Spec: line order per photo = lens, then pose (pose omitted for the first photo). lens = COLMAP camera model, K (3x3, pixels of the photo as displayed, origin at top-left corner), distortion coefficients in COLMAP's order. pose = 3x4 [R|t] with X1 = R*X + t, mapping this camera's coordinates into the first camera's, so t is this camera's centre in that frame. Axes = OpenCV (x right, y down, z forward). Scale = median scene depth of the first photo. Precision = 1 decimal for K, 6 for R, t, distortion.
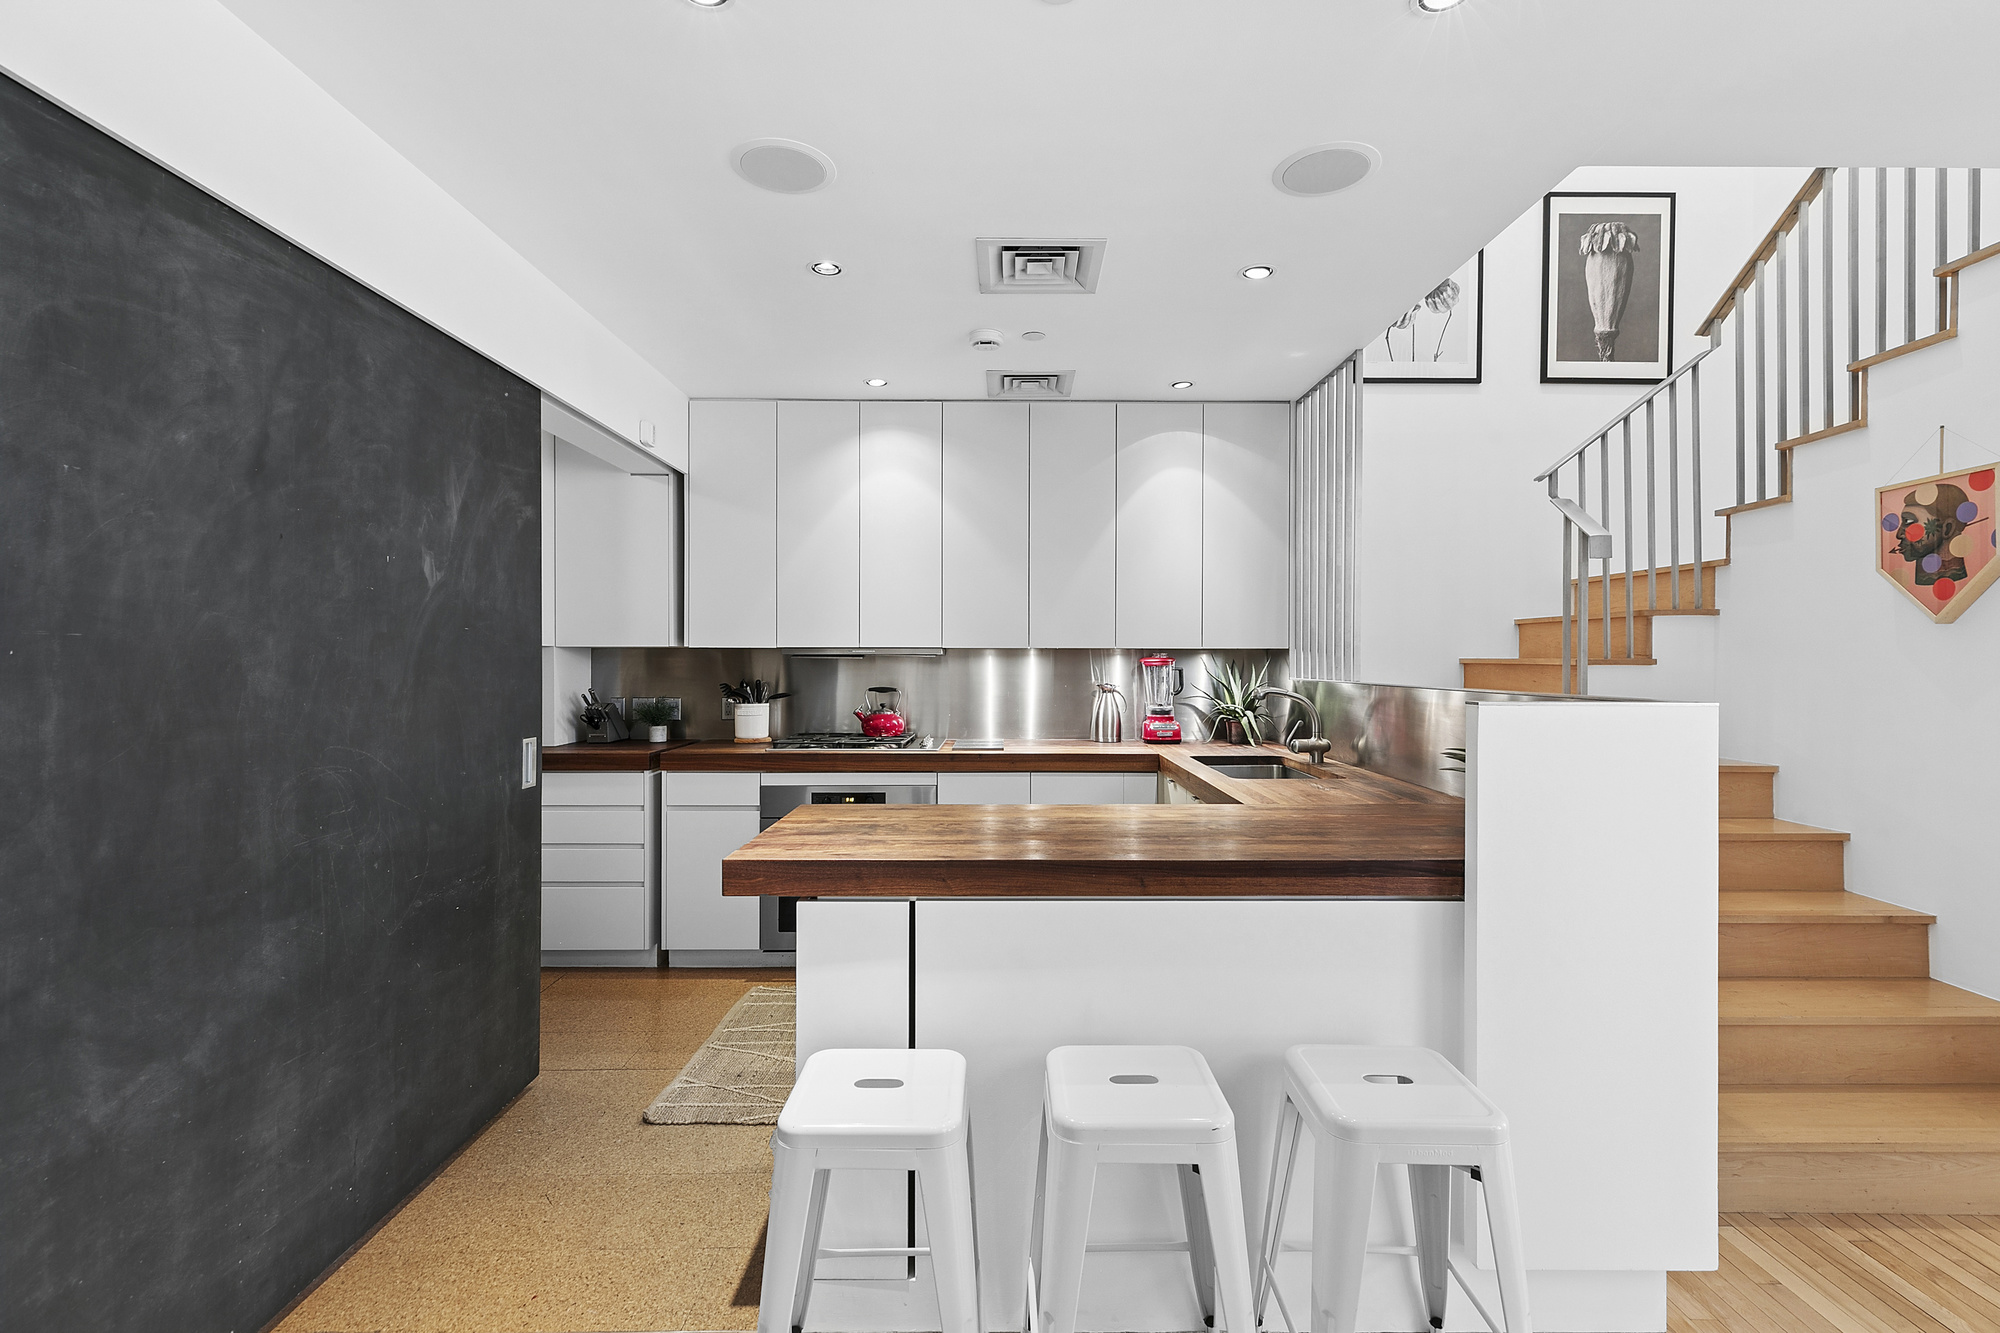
lens RADIAL K [[912.9, 0, 1000.2], [0, 912.9, 661.0], [0, 0, 1]] dist [0.004591, 0.000132]
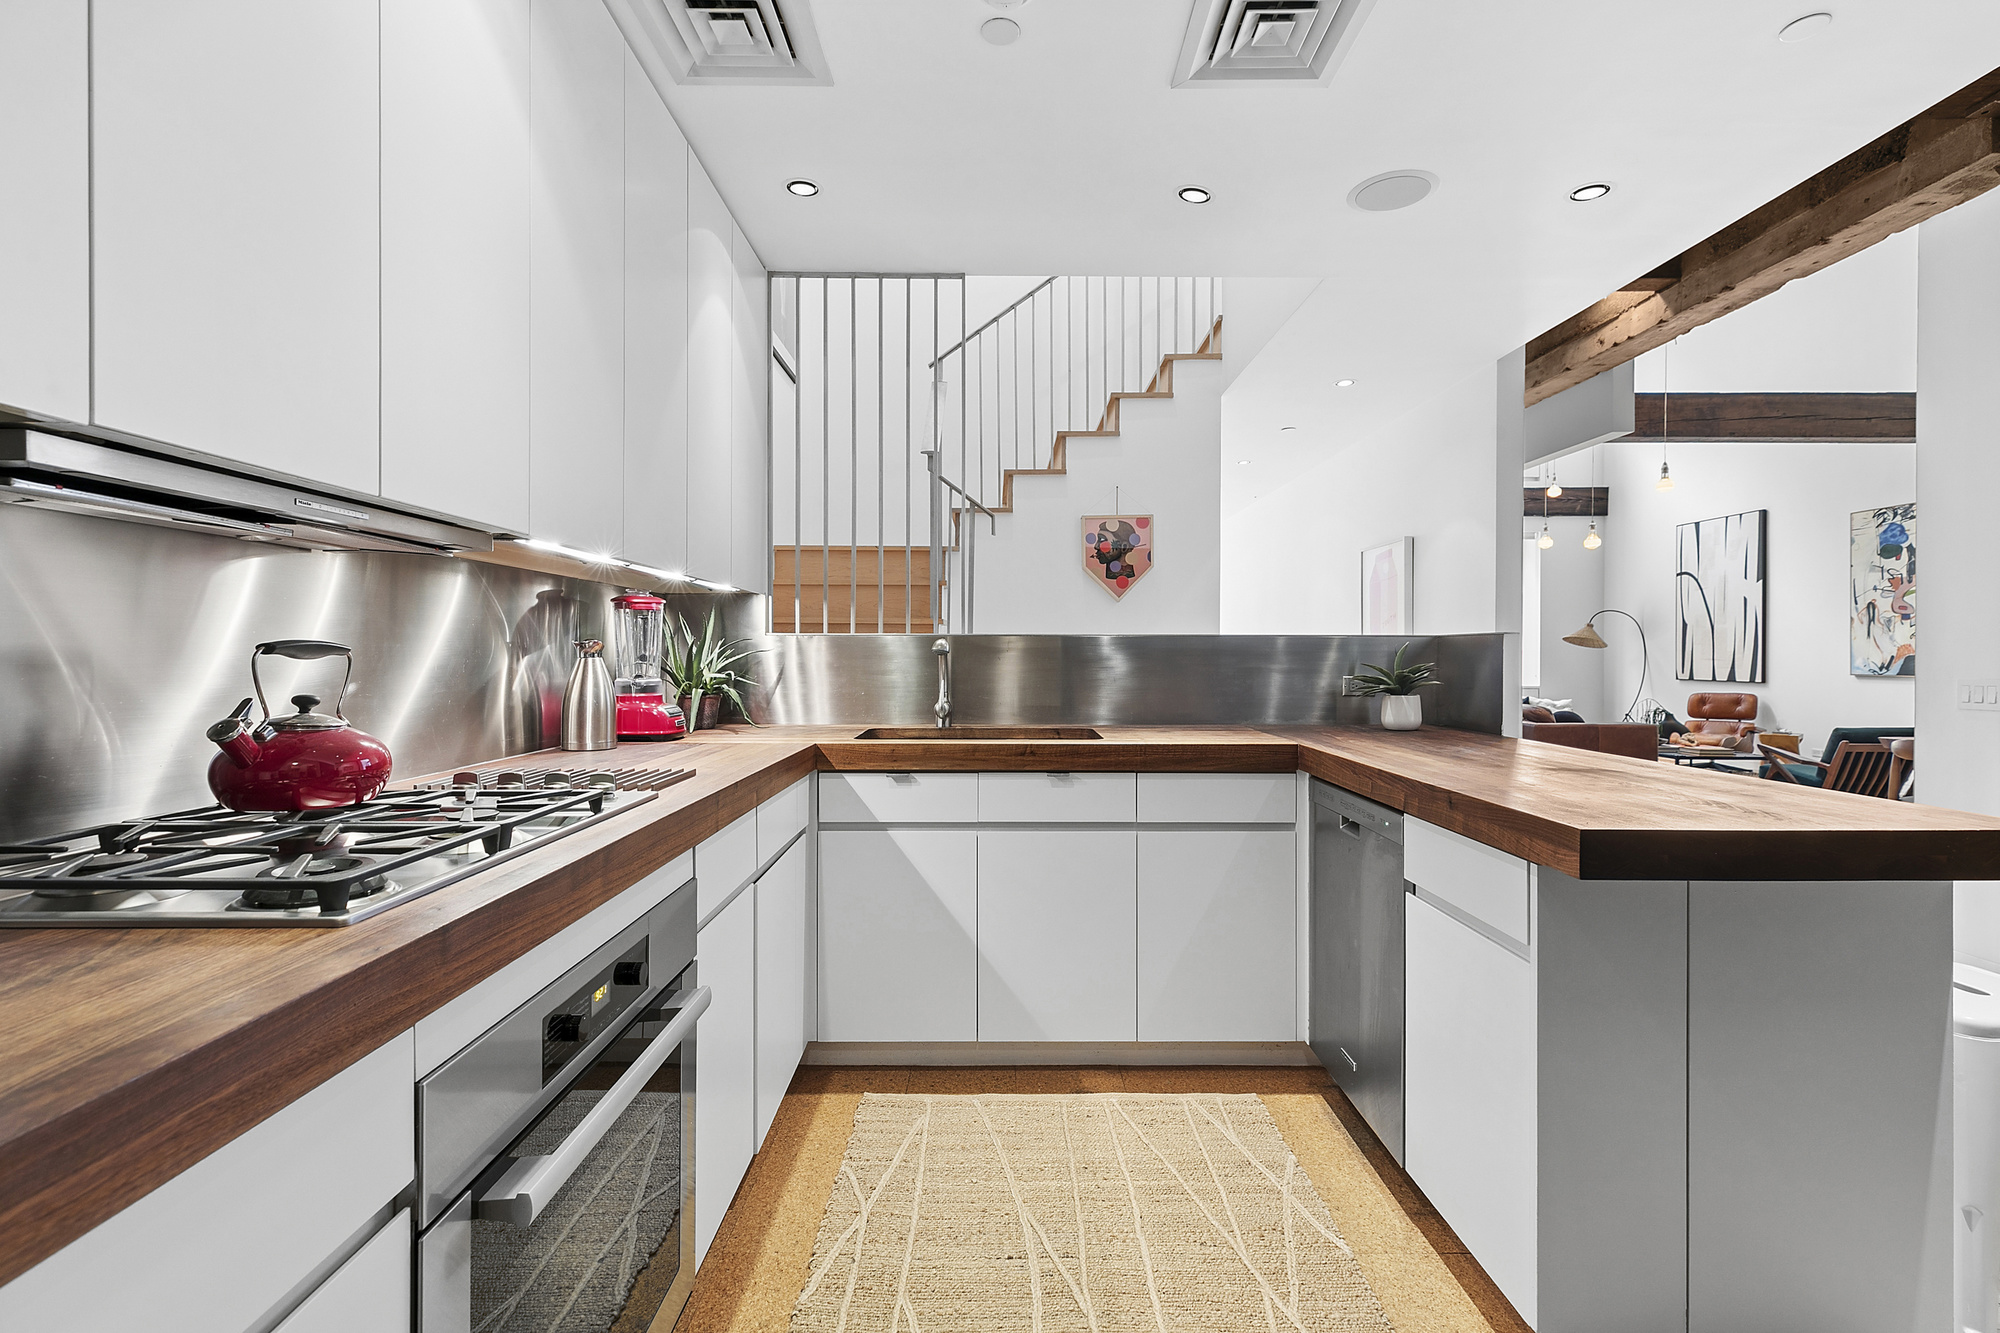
lens RADIAL K [[912.9, 0, 1005.2], [0, 912.9, 661.4], [0, 0, 1]] dist [0.004591, 0.000132]
pose [[-0.009132, -0.006322, 0.999938, -0.655373], [0.002850, 0.999976, 0.006348, 0.055992], [-0.999954, 0.002908, -0.009113, 1.205803]]
